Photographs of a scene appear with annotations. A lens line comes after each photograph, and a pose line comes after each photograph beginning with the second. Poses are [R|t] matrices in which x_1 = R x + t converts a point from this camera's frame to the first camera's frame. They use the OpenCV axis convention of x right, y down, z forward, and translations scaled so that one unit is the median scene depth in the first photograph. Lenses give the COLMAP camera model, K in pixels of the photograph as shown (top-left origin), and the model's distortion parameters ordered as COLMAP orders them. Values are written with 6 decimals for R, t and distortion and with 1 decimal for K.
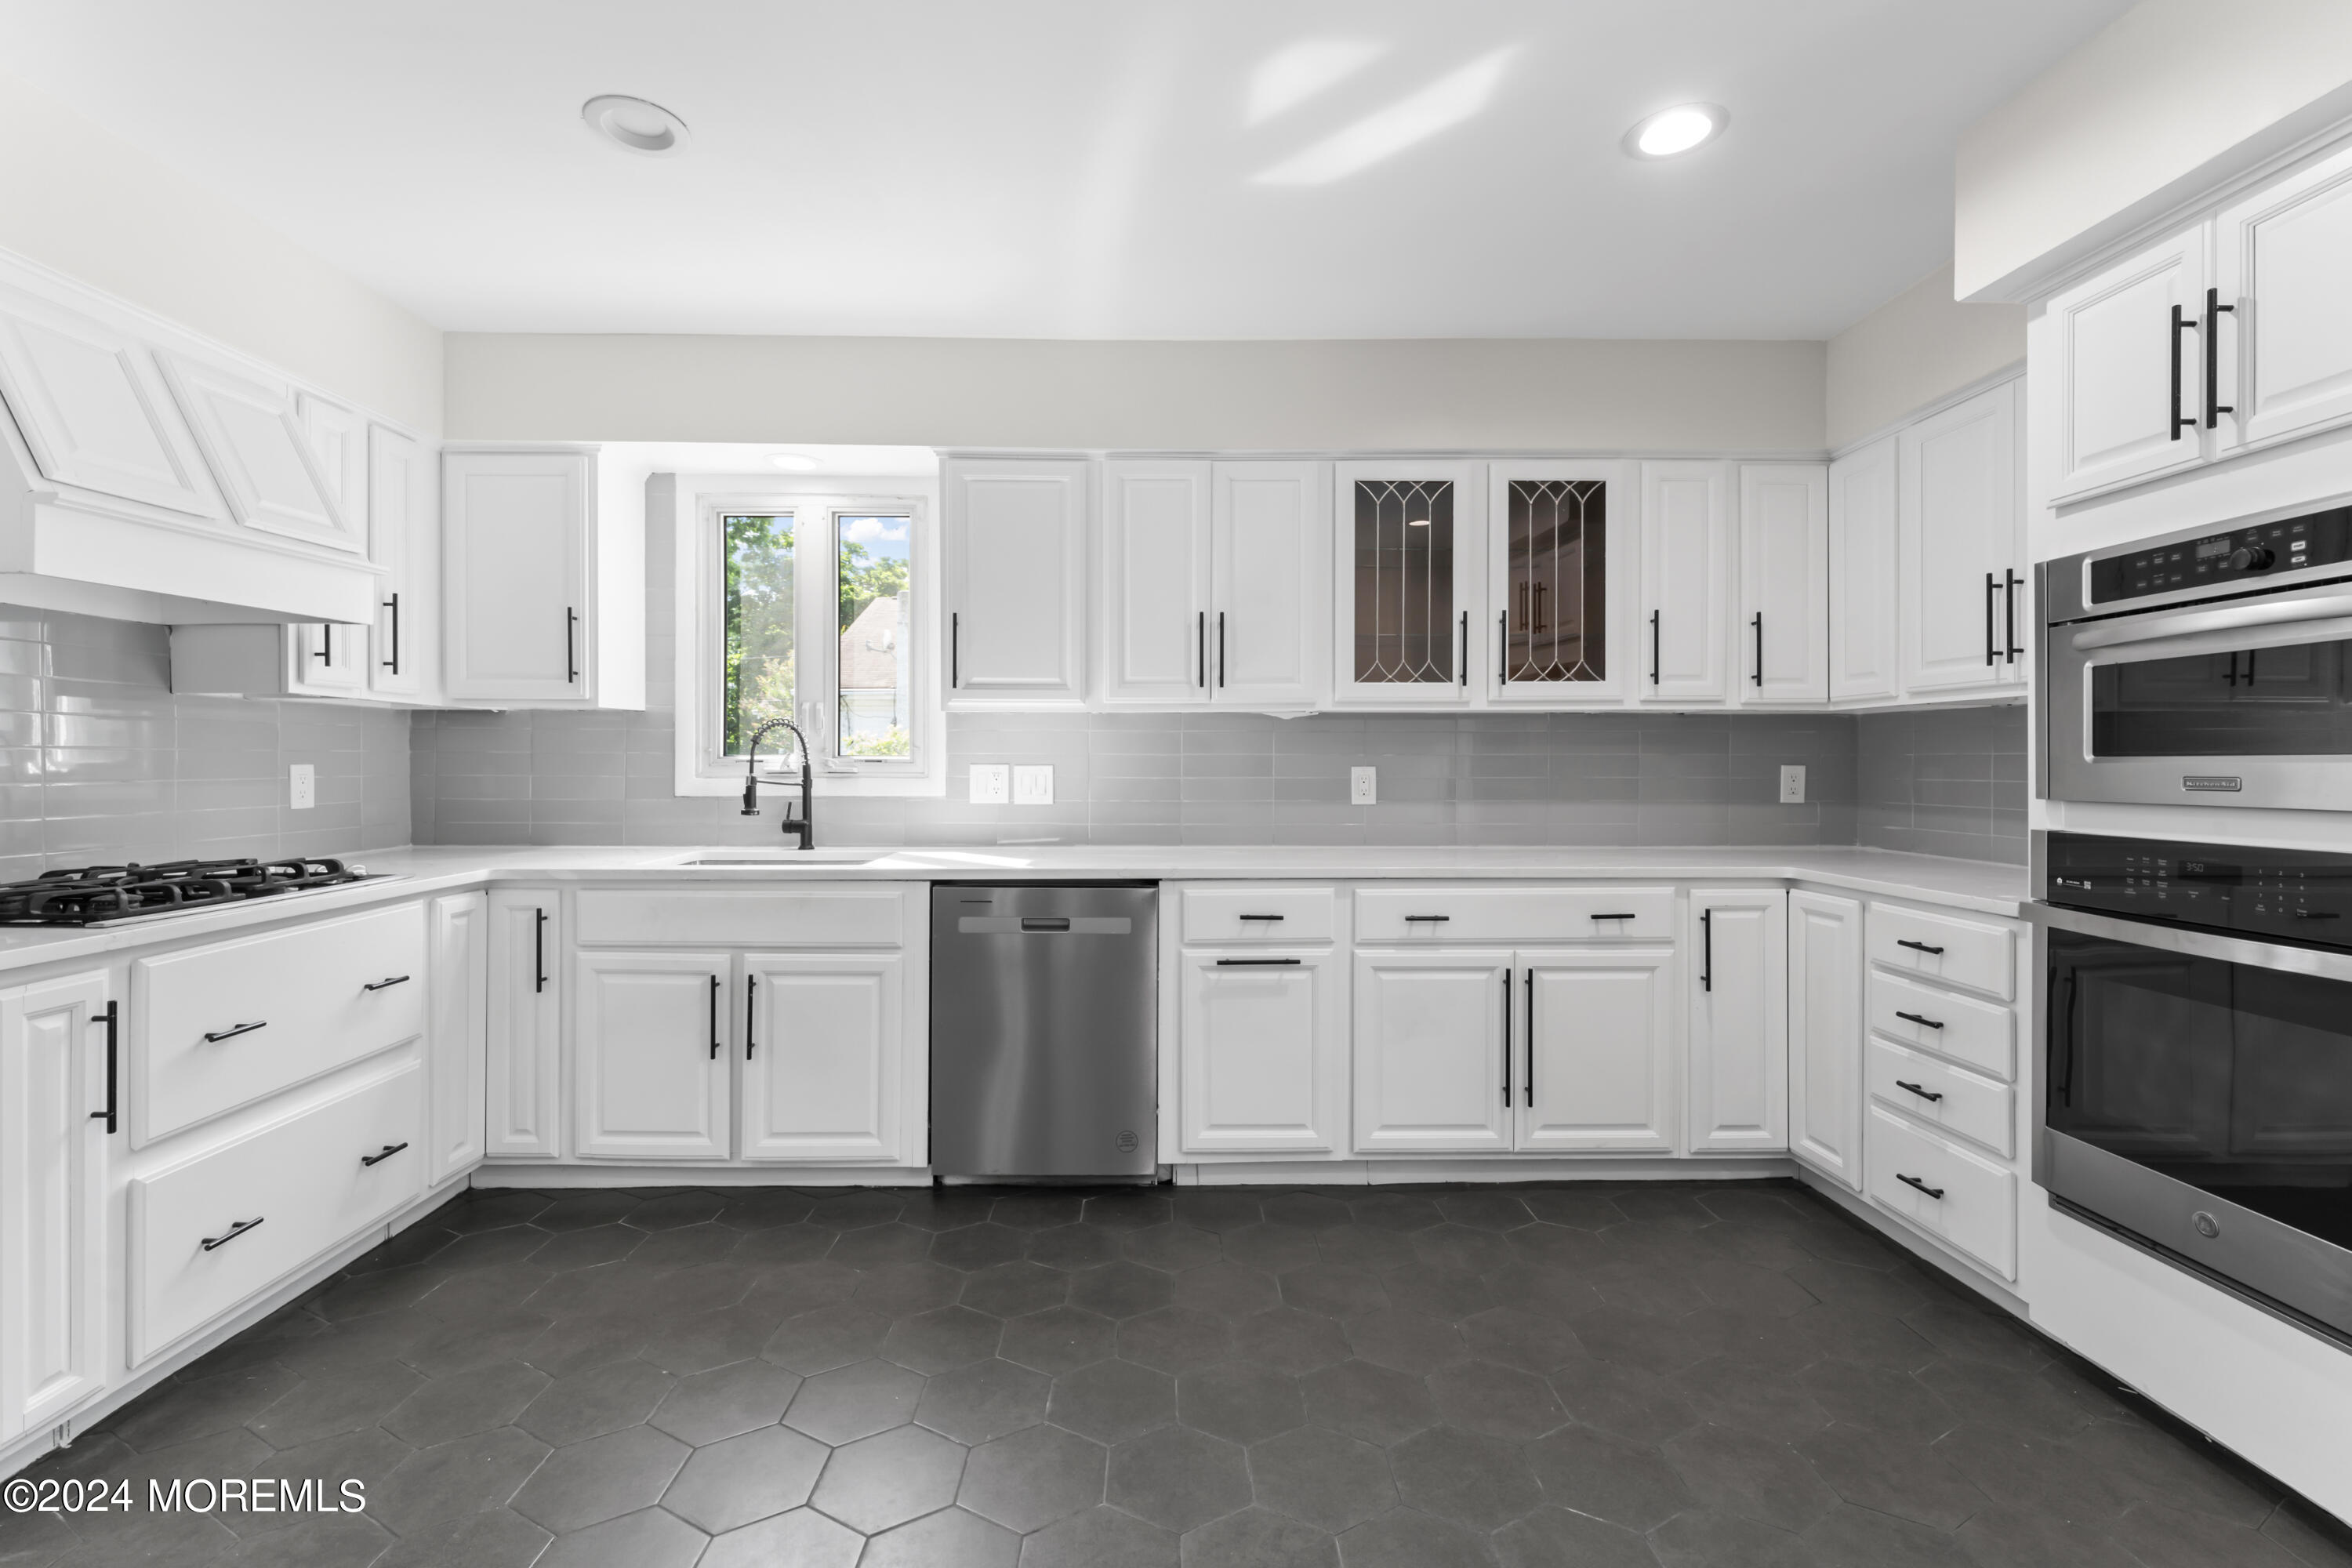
lens RADIAL K [[1058.2, 0, 1172.4], [0, 1058.2, 773.4], [0, 0, 1]] dist [0.001485, 0.000192]
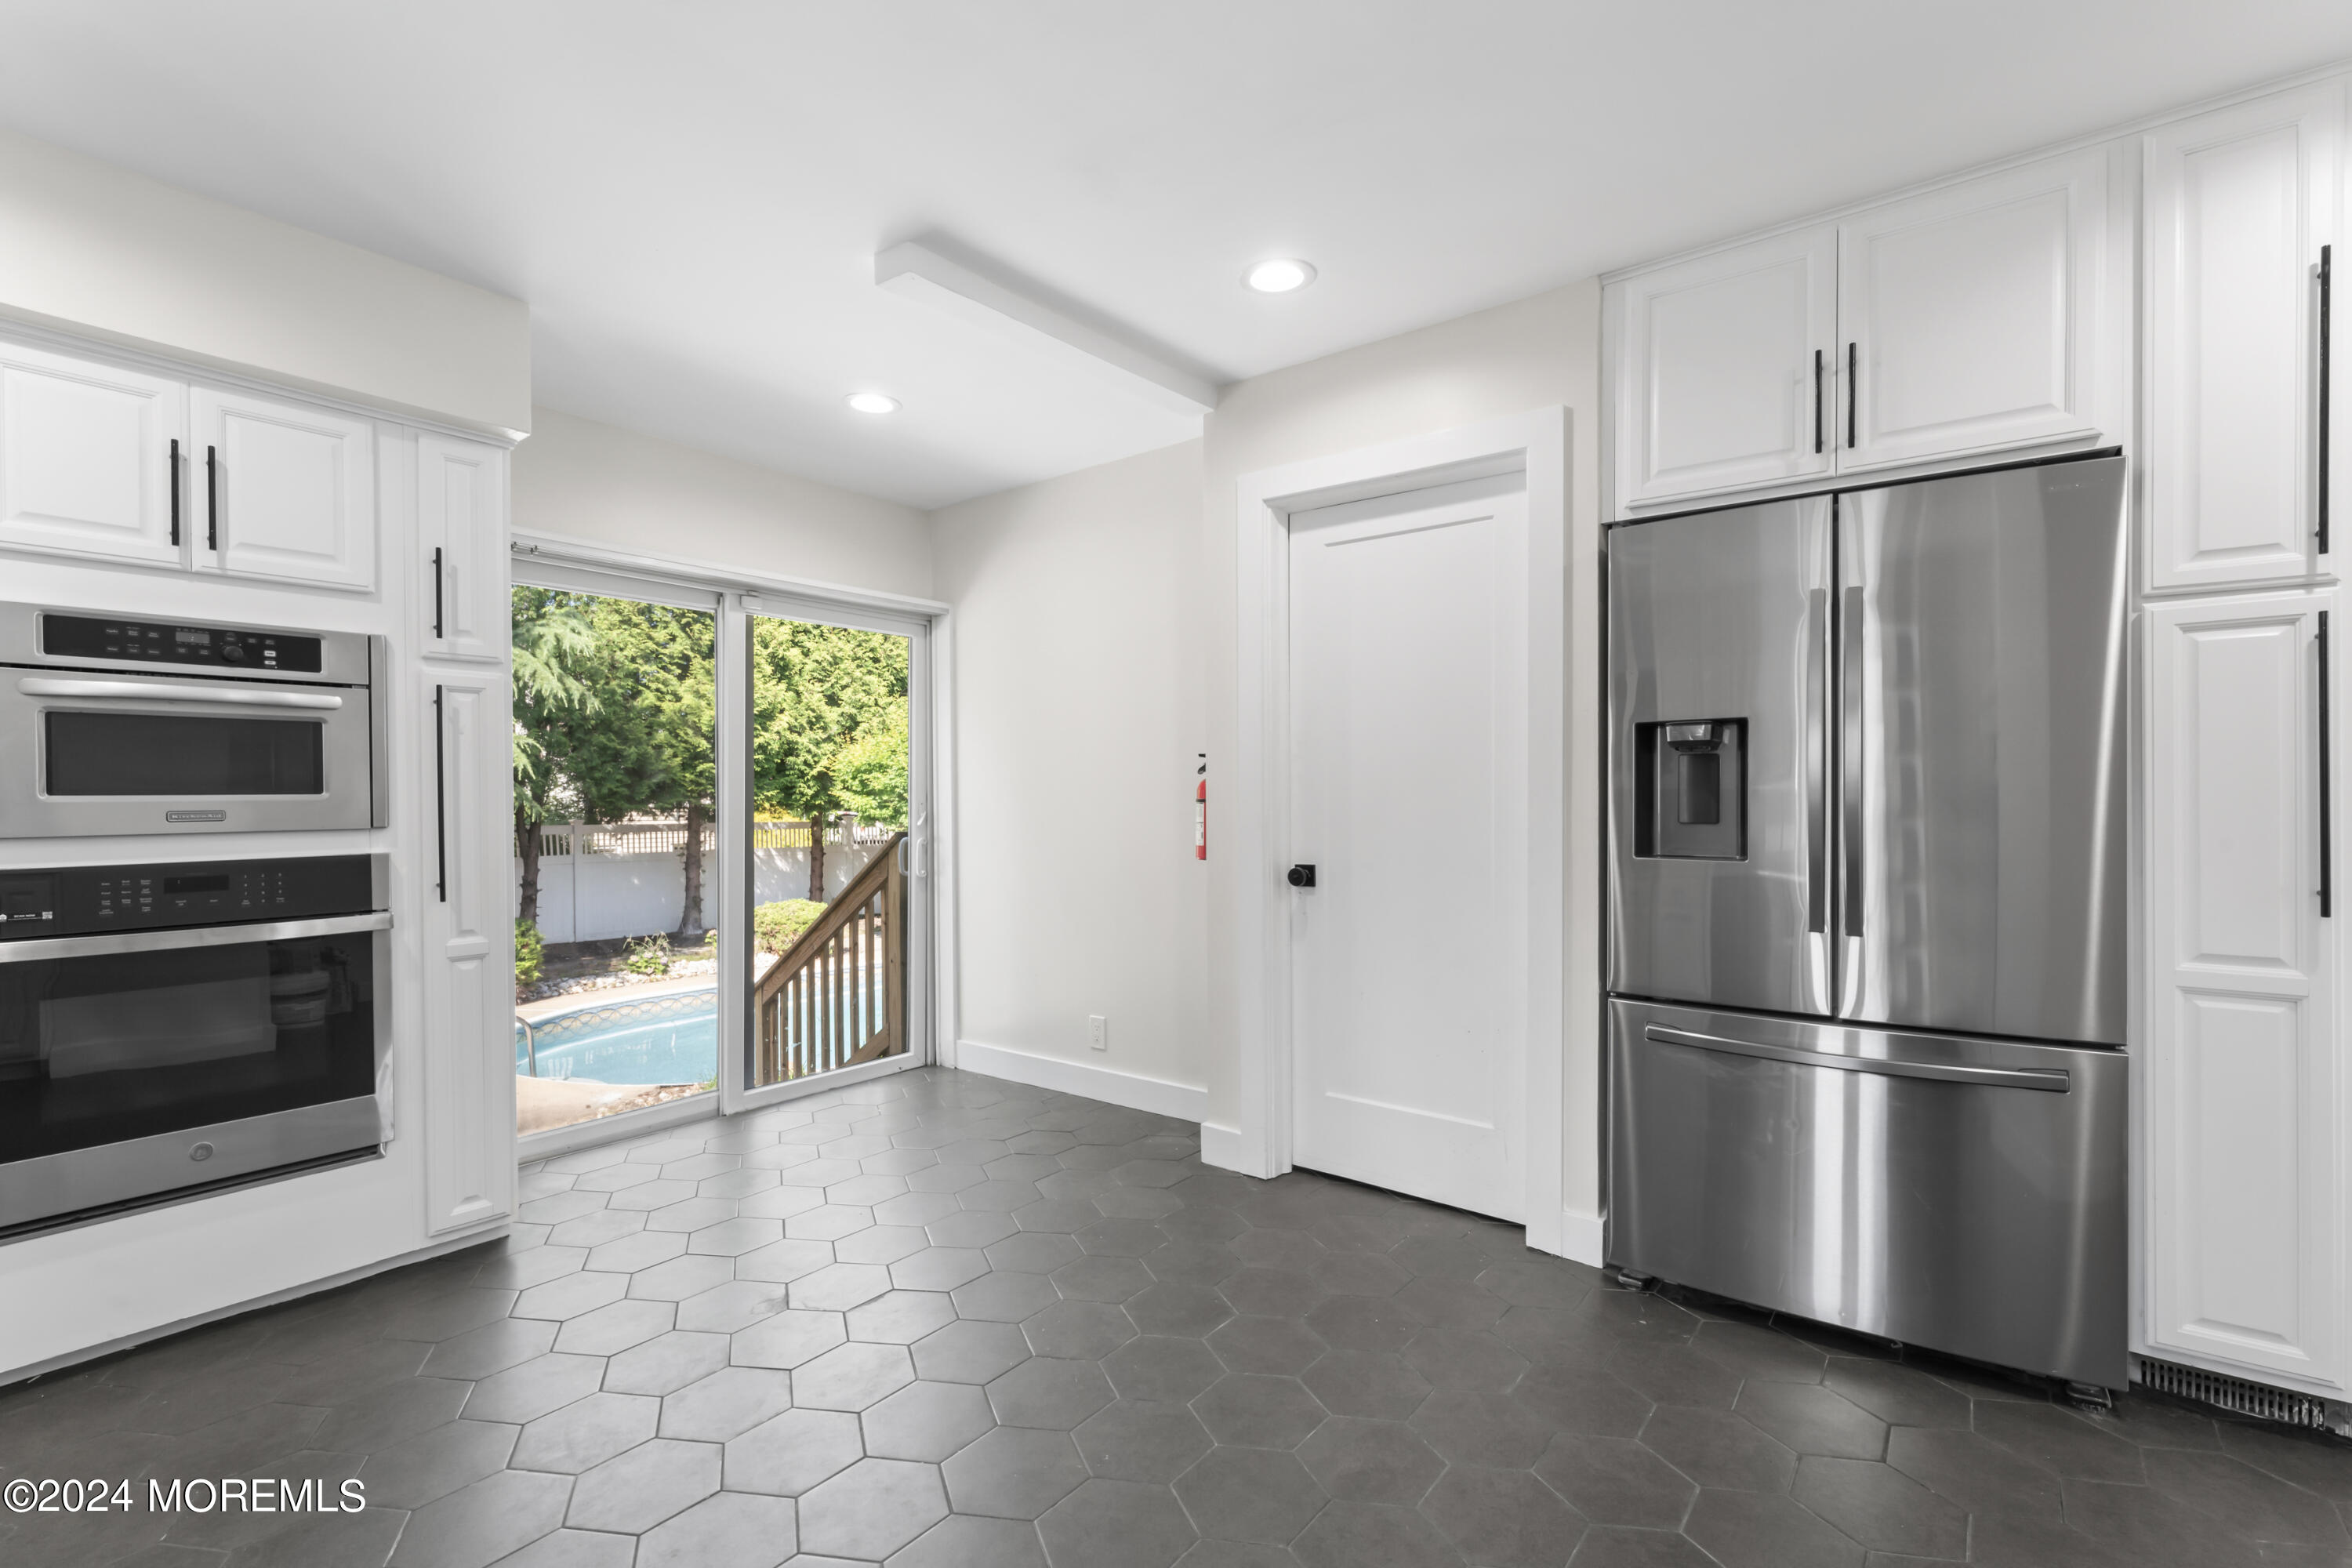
lens RADIAL K [[1056.1, 0, 1176.3], [0, 1056.1, 791.0], [0, 0, 1]] dist [0.000263, 0.000045]
pose [[-0.780184, 0.004190, 0.625537, -0.781050], [0.010275, 0.999929, 0.006117, -0.016718], [-0.625466, 0.011200, -0.780171, 1.249390]]
